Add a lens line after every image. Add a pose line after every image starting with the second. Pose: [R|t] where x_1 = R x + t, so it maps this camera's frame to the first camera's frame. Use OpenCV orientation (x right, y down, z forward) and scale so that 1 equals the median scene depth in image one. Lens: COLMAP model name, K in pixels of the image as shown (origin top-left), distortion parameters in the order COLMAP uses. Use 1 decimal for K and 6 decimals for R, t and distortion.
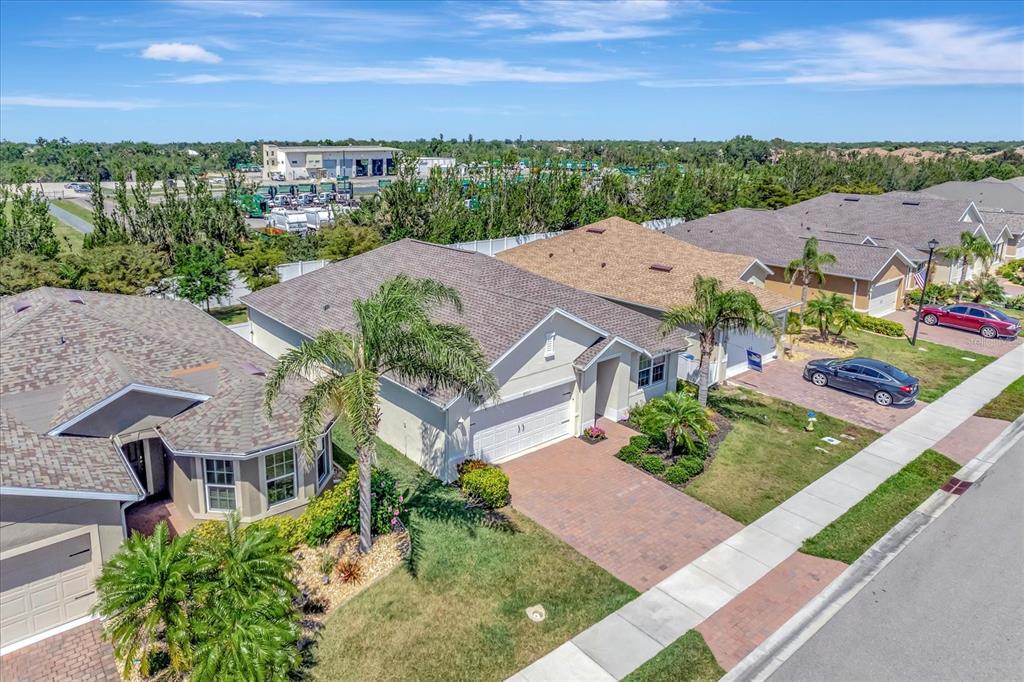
lens RADIAL K [[679.4, 0, 516.6], [0, 679.4, 340.6], [0, 0, 1]] dist [-0.091660, 0.079504]
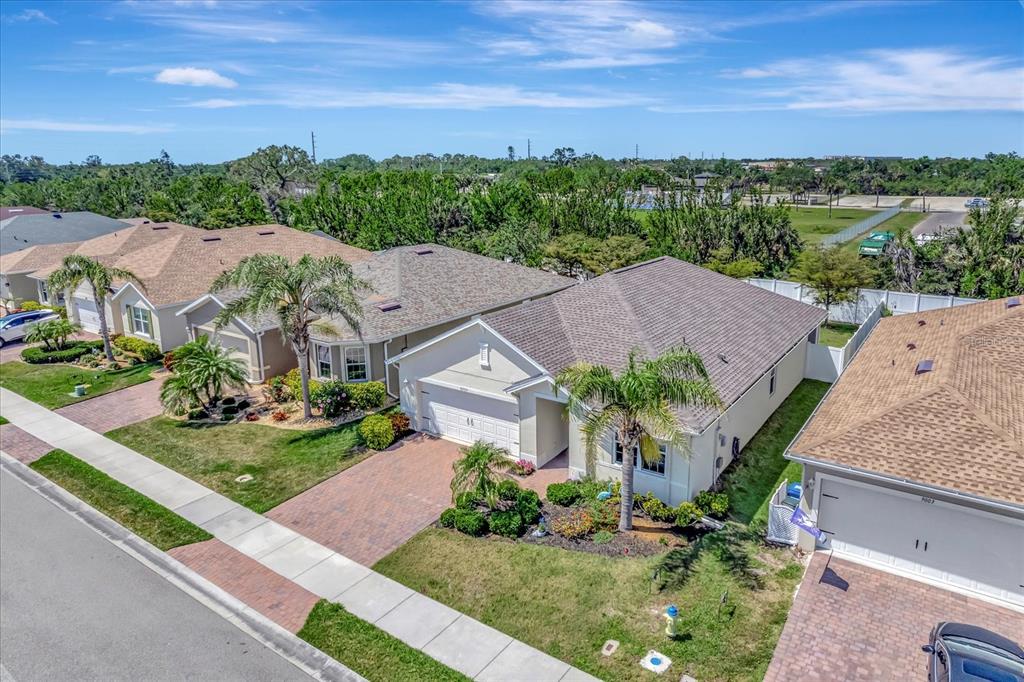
lens RADIAL K [[679.4, 0, 516.6], [0, 679.4, 340.6], [0, 0, 1]] dist [-0.091660, 0.079504]
pose [[0.244560, 0.244970, -0.938179, 0.987528], [-0.264502, 0.947719, 0.178512, -0.203445], [0.932860, 0.204494, 0.296570, 0.702140]]
